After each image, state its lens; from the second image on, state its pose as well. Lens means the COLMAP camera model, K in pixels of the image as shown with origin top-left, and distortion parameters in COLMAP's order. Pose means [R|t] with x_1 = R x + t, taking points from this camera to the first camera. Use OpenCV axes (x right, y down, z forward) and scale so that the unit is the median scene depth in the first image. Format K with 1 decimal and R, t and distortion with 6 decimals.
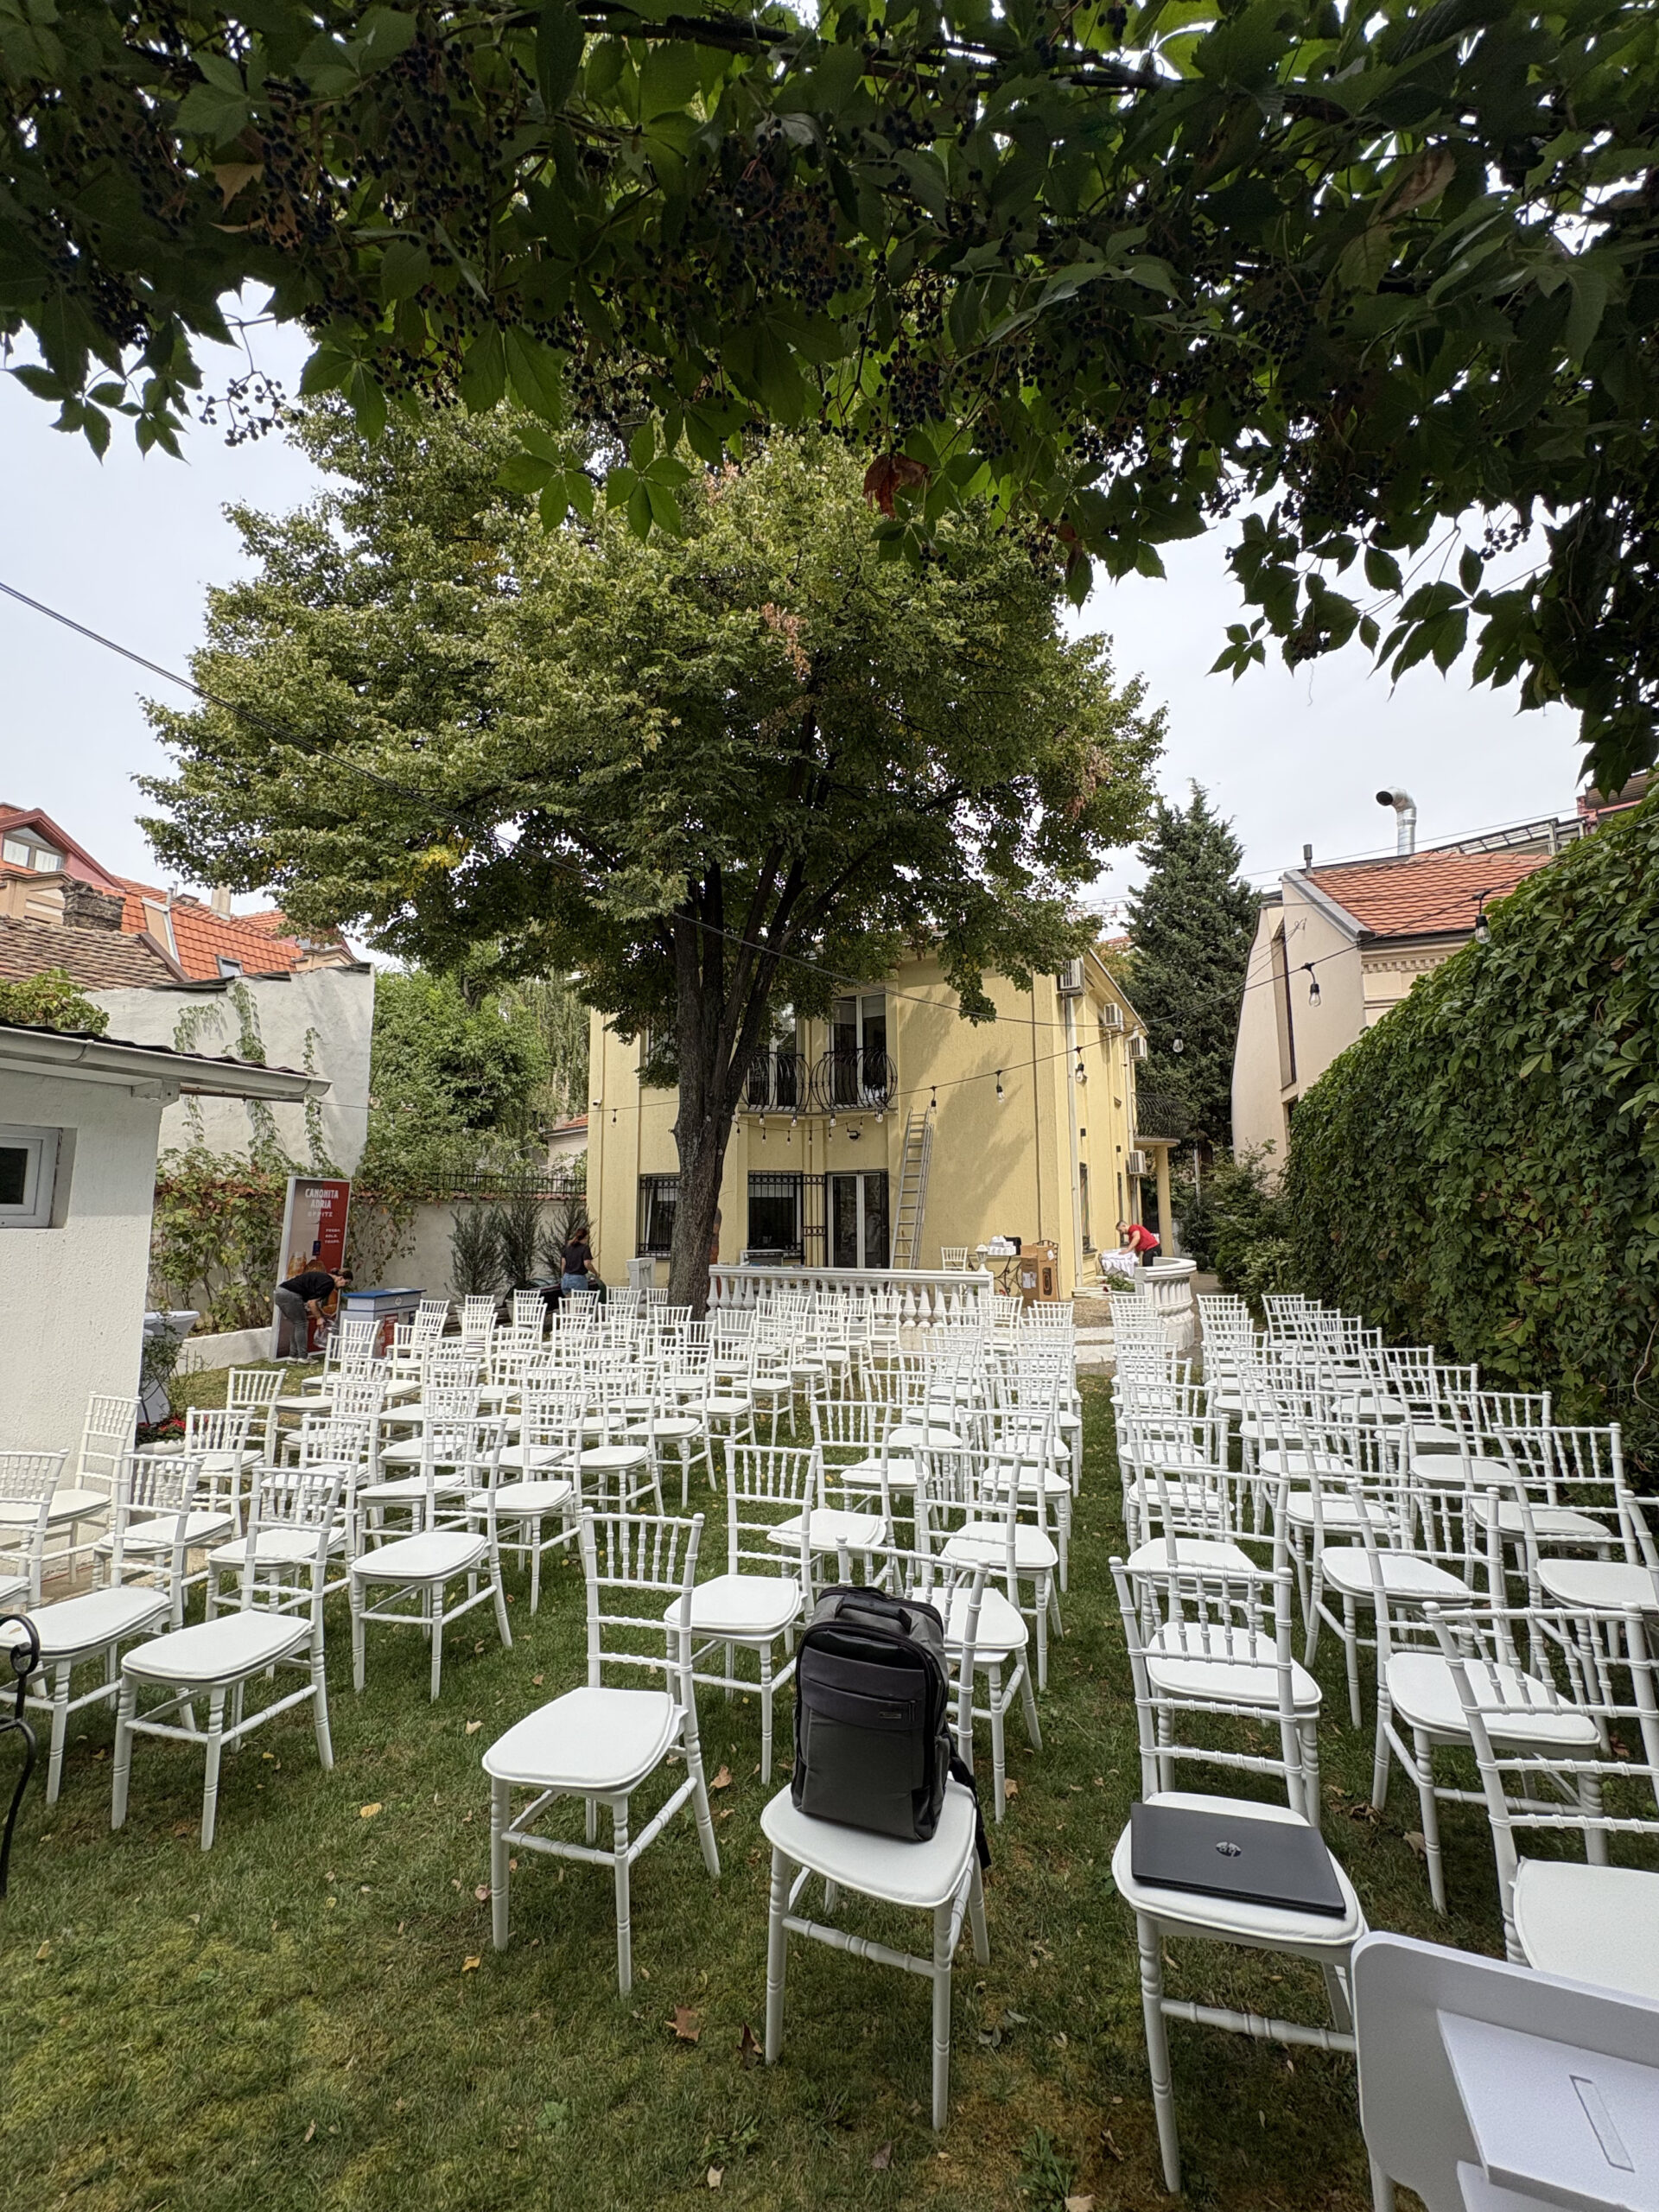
lens RADIAL K [[878.6, 0, 829.6], [0, 878.6, 1106.5], [0, 0, 1]] dist [-0.002070, 0.000515]
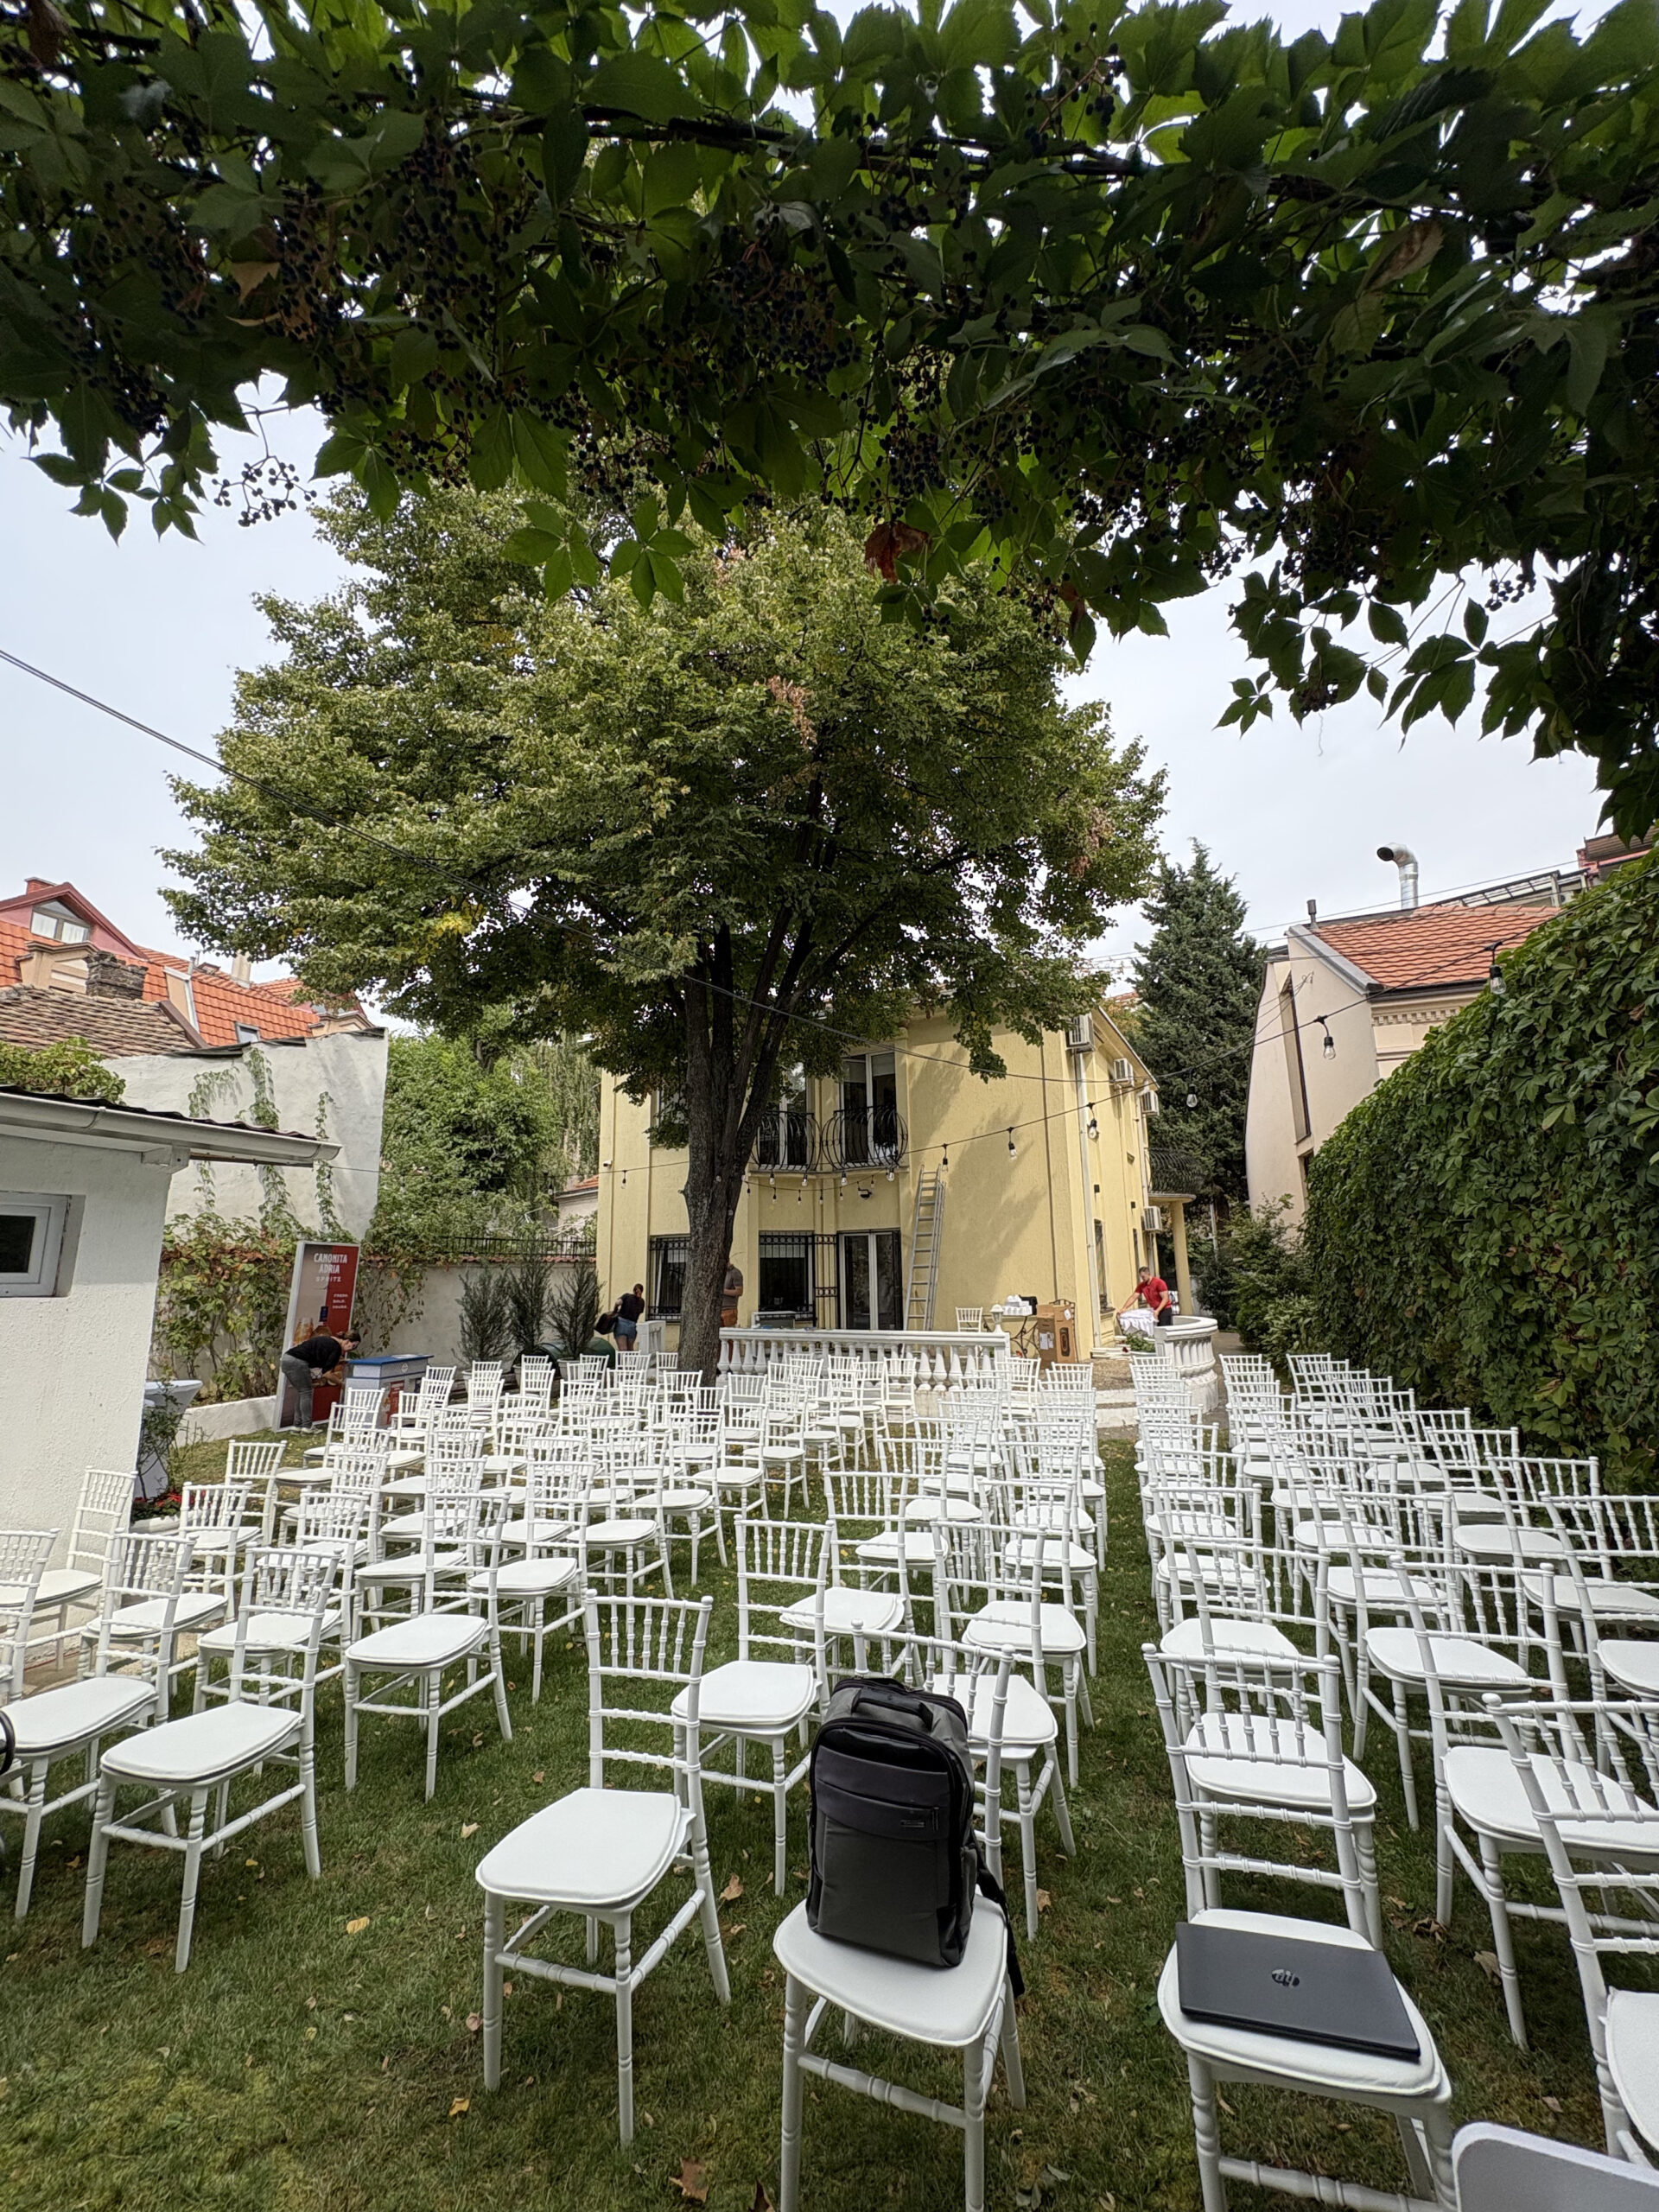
lens RADIAL K [[878.6, 0, 829.6], [0, 878.6, 1106.2], [0, 0, 1]] dist [-0.002070, 0.000515]
pose [[0.999867, -0.011406, -0.011623, 0.000748], [0.010608, 0.997724, -0.066596, -0.001348], [0.012356, 0.066464, 0.997712, 0.010212]]
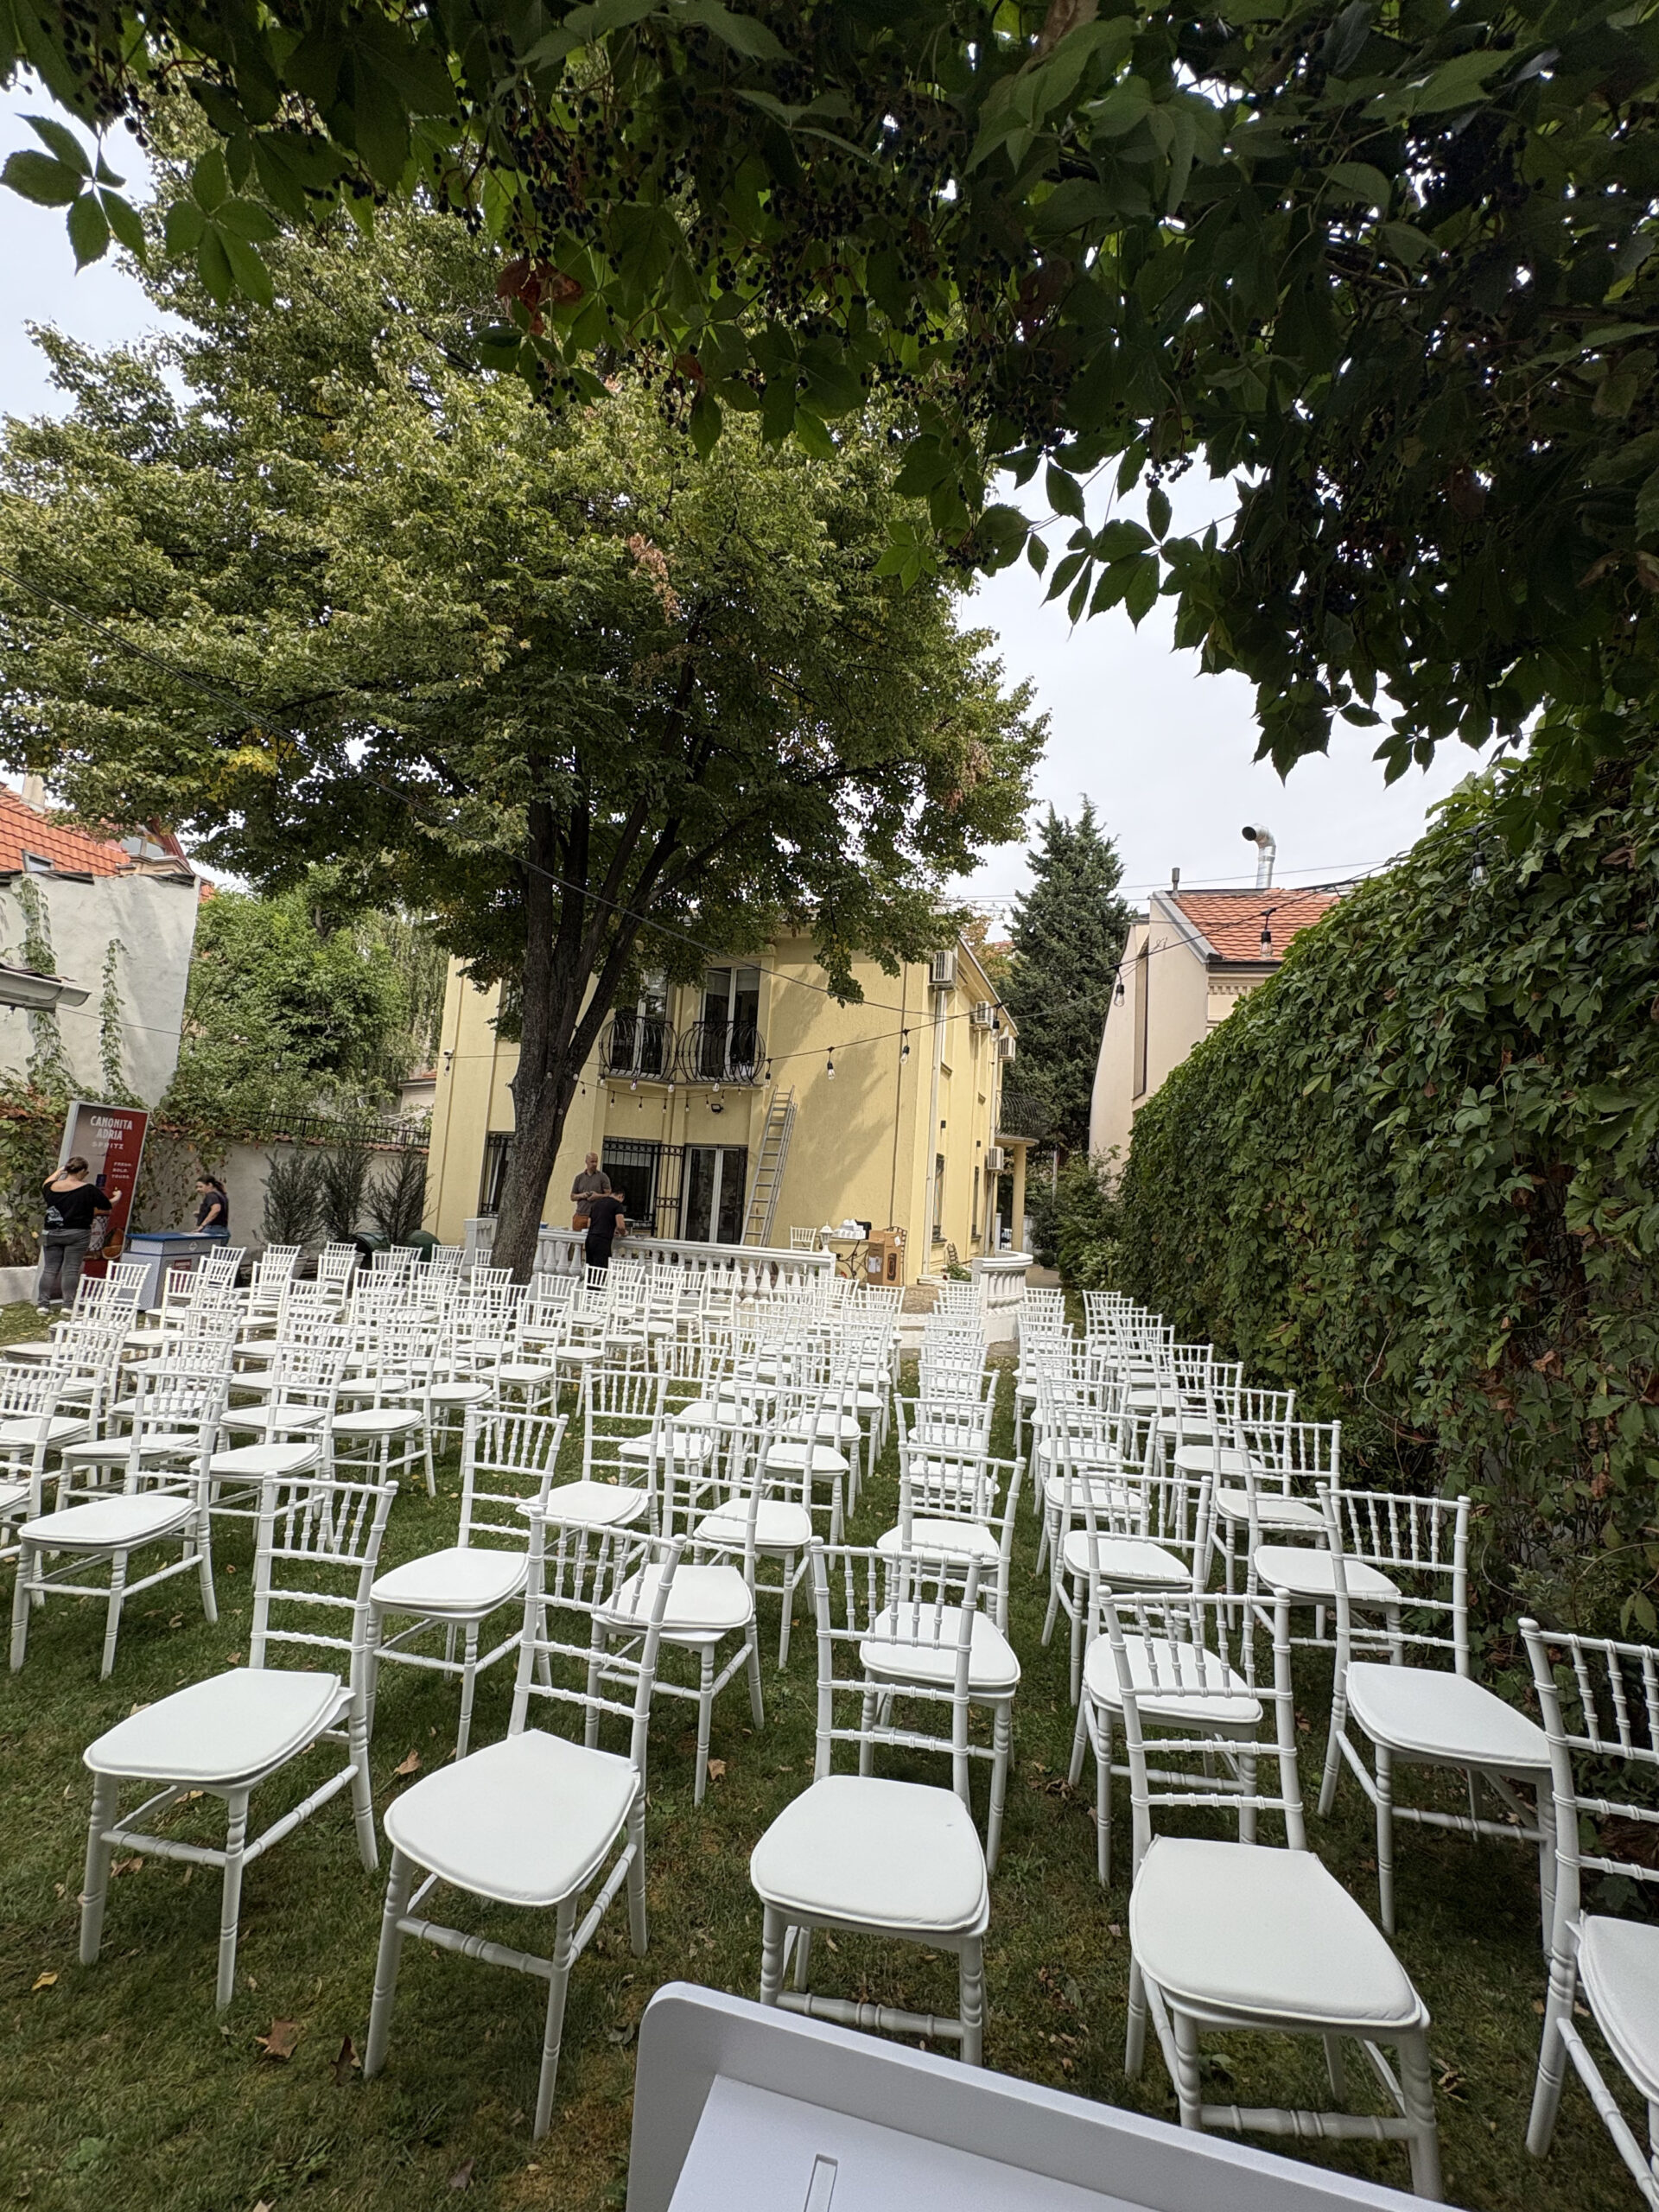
lens RADIAL K [[878.6, 0, 831.9], [0, 878.6, 1106.0], [0, 0, 1]] dist [-0.002070, 0.000515]
pose [[0.987853, 0.082306, 0.131803, 0.096117], [-0.085111, 0.996246, 0.015783, 0.013118], [-0.130009, -0.026809, 0.991150, 0.027703]]
